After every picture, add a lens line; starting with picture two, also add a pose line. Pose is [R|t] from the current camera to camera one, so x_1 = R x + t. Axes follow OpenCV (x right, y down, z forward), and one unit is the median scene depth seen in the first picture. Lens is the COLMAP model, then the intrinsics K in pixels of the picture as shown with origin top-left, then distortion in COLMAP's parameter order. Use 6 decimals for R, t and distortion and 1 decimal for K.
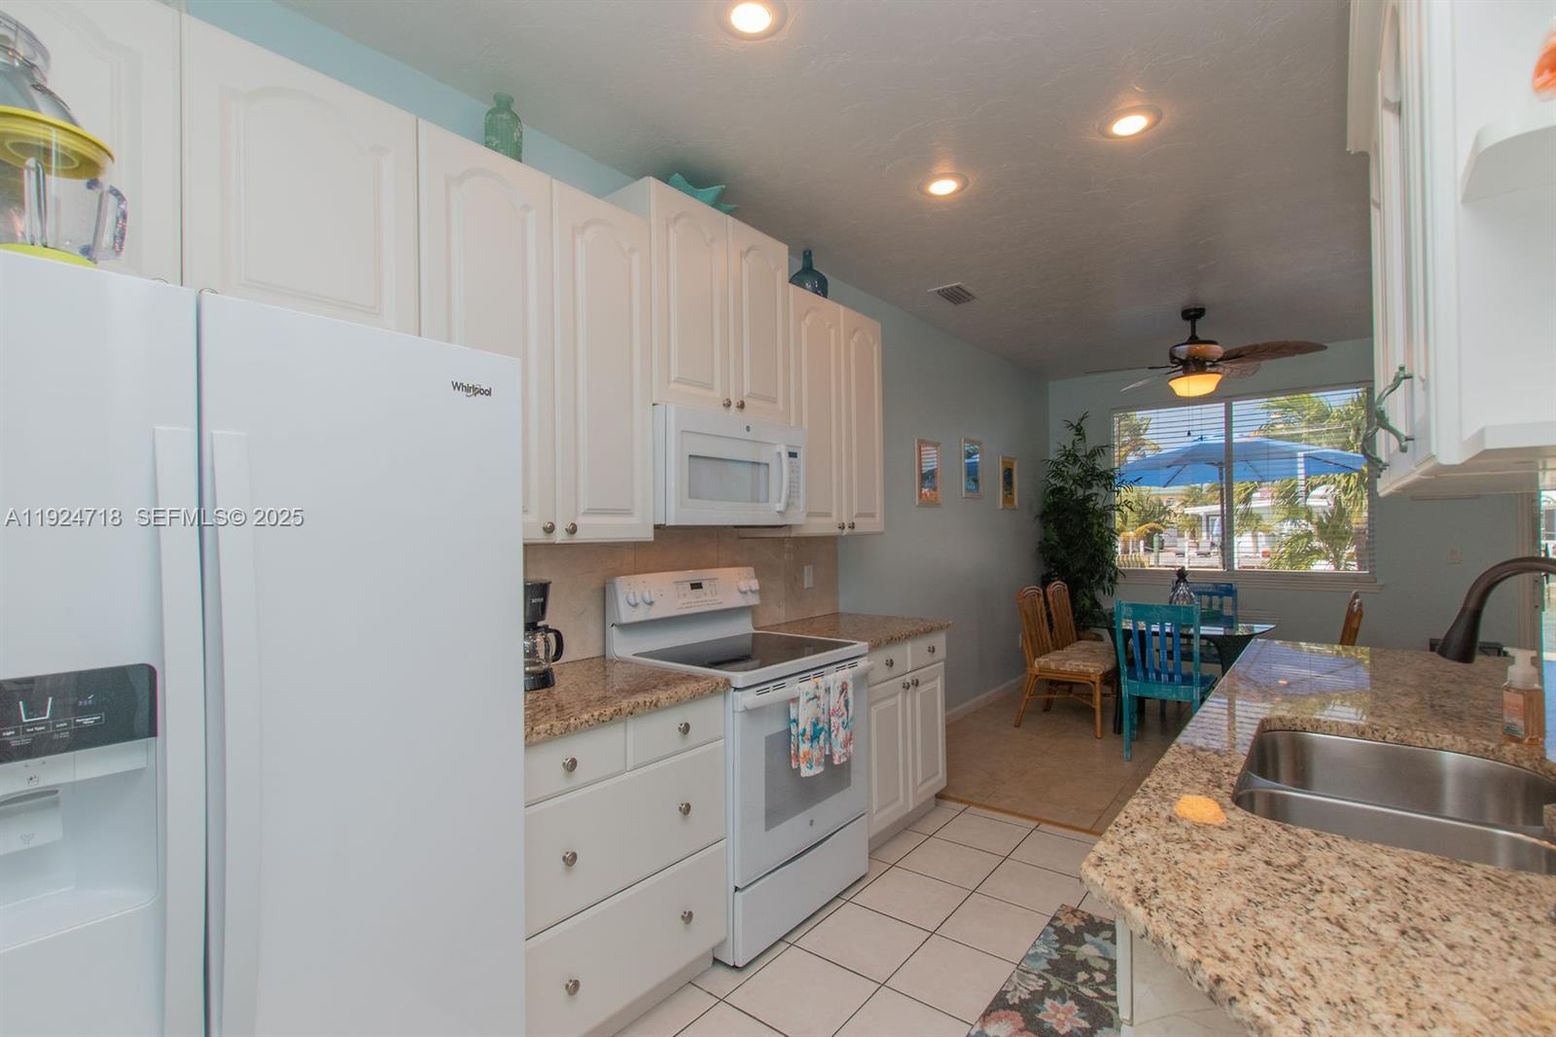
lens RADIAL K [[712.0, 0, 780.4], [0, 712.0, 532.2], [0, 0, 1]] dist [-0.001815, 0.000430]
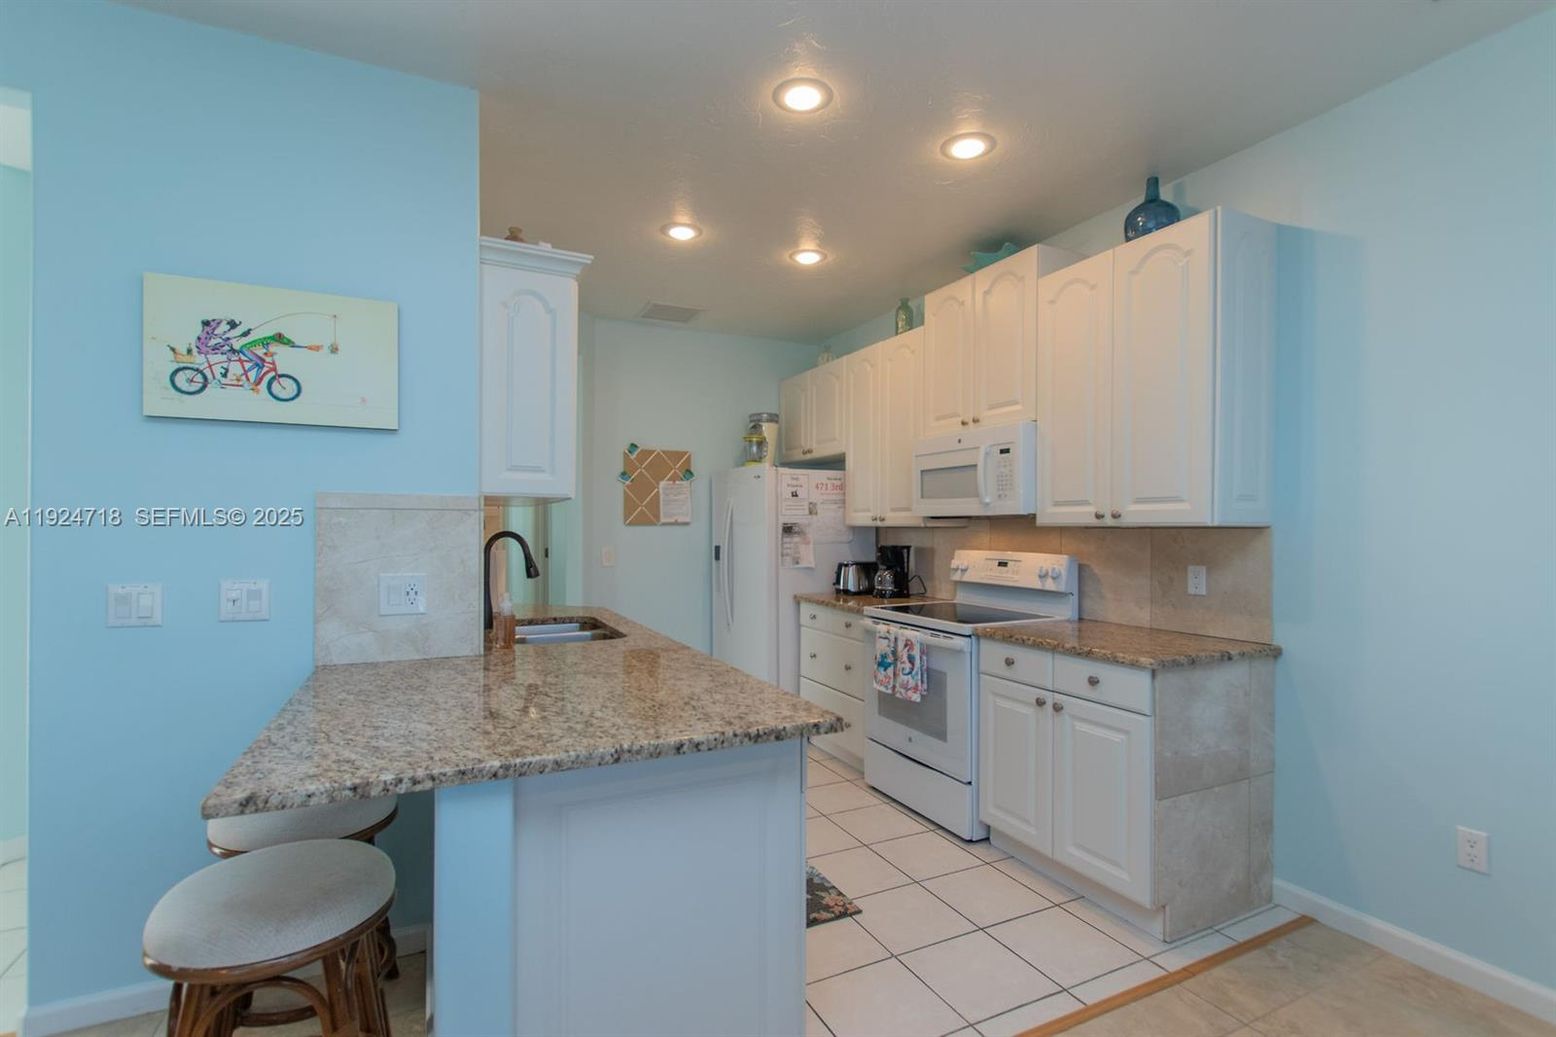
lens RADIAL K [[712.0, 0, 780.4], [0, 712.0, 532.2], [0, 0, 1]] dist [-0.001815, 0.000430]
pose [[-0.441880, 0.018054, -0.896892, 1.239999], [0.000489, 0.999802, 0.019885, -0.006180], [0.897074, 0.008348, -0.441802, 1.264384]]
